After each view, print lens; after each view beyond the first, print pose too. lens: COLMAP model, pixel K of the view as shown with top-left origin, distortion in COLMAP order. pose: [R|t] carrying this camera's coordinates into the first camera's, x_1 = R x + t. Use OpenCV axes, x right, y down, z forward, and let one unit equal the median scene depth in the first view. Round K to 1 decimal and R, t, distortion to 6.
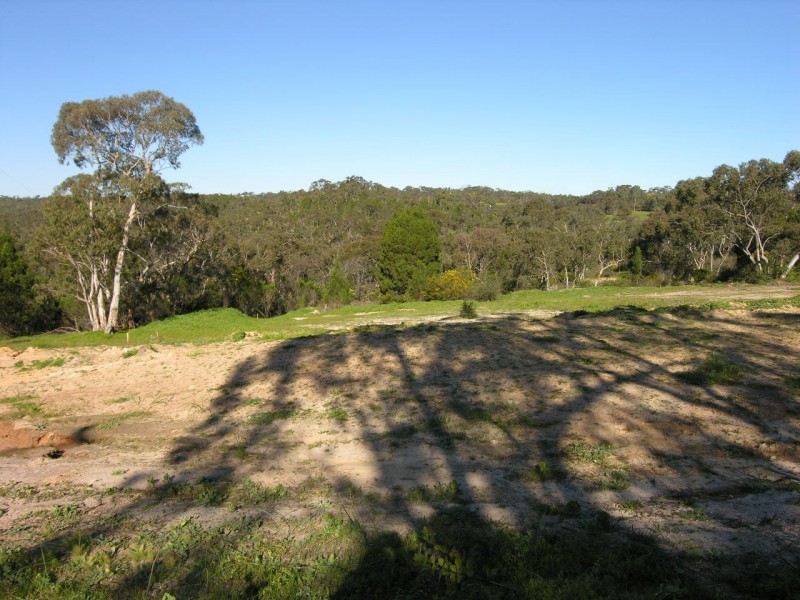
lens RADIAL K [[2844.9, 0, 399.4], [0, 2844.9, 300.3], [0, 0, 1]] dist [0.206500, 0.000000]
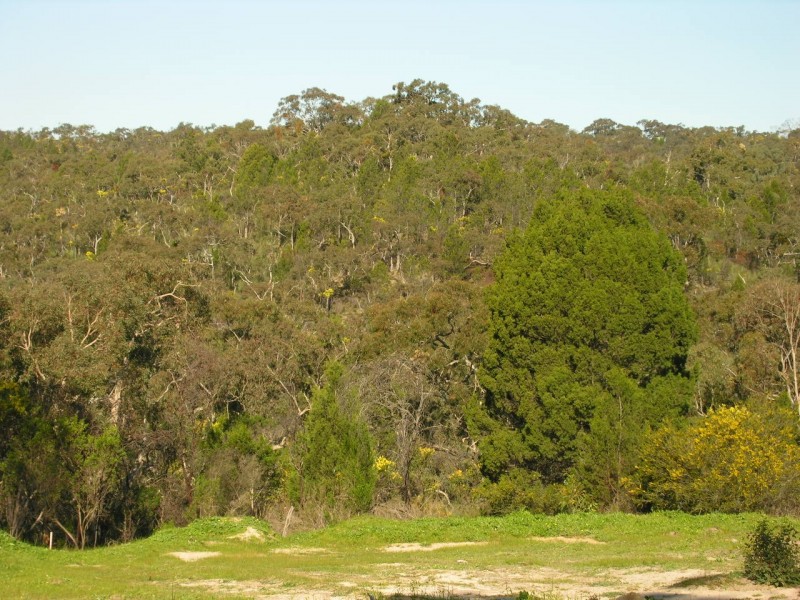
lens RADIAL K [[2844.9, 0, 400.3], [0, 2844.9, 296.3], [0, 0, 1]] dist [0.206500, 0.000000]
pose [[0.983761, 0.031852, -0.176634, 0.036176], [-0.036156, 0.999121, -0.021198, -0.014491], [0.175804, 0.027240, 0.984048, 0.708220]]
